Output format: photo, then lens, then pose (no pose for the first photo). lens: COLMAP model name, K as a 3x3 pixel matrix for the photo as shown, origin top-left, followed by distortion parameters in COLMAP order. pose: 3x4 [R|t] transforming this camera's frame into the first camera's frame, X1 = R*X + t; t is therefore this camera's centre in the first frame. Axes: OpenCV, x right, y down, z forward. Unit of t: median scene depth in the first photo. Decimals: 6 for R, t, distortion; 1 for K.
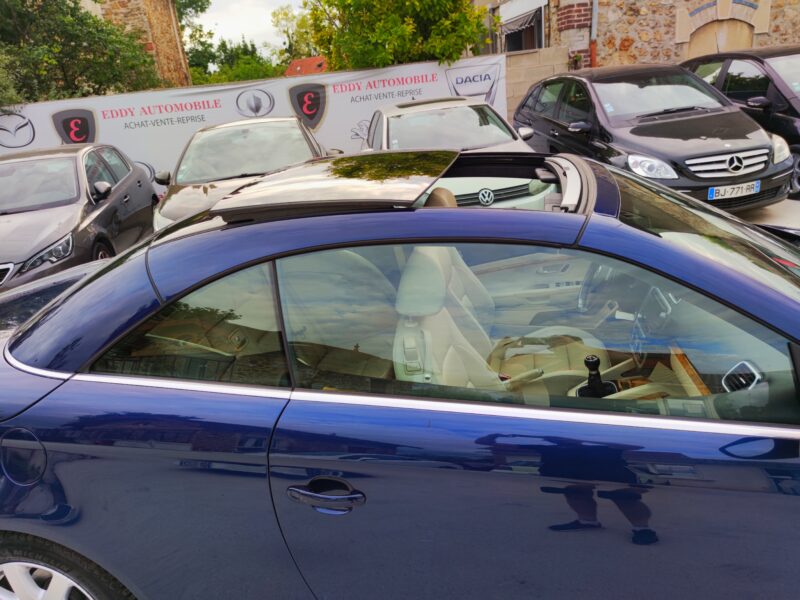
lens RADIAL K [[580.9, 0, 393.5], [0, 580.9, 315.4], [0, 0, 1]] dist [0.020947, -0.024767]
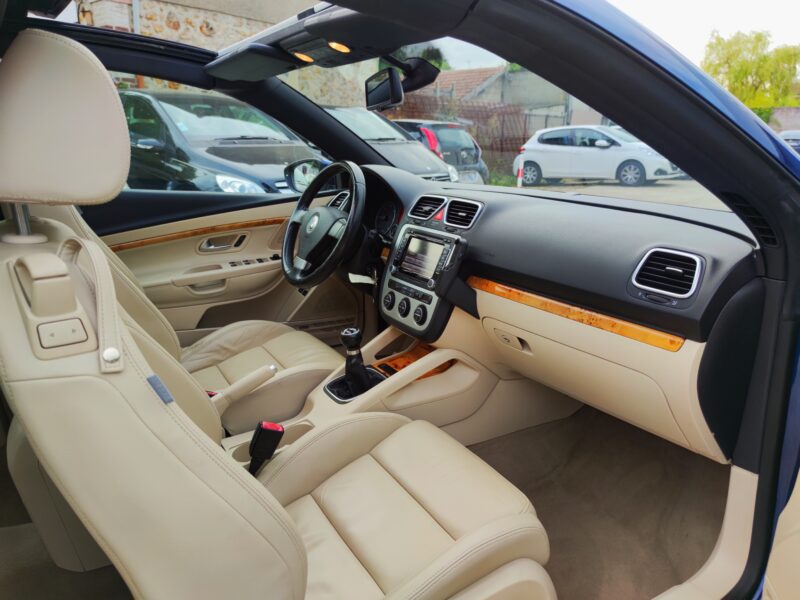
lens RADIAL K [[577.3, 0, 403.4], [0, 577.3, 314.1], [0, 0, 1]] dist [0.071973, -0.062539]
pose [[0.728562, -0.074021, 0.680968, -0.015242], [0.150239, 0.987205, -0.053430, 0.022910], [-0.668300, 0.141235, 0.730361, 0.110479]]
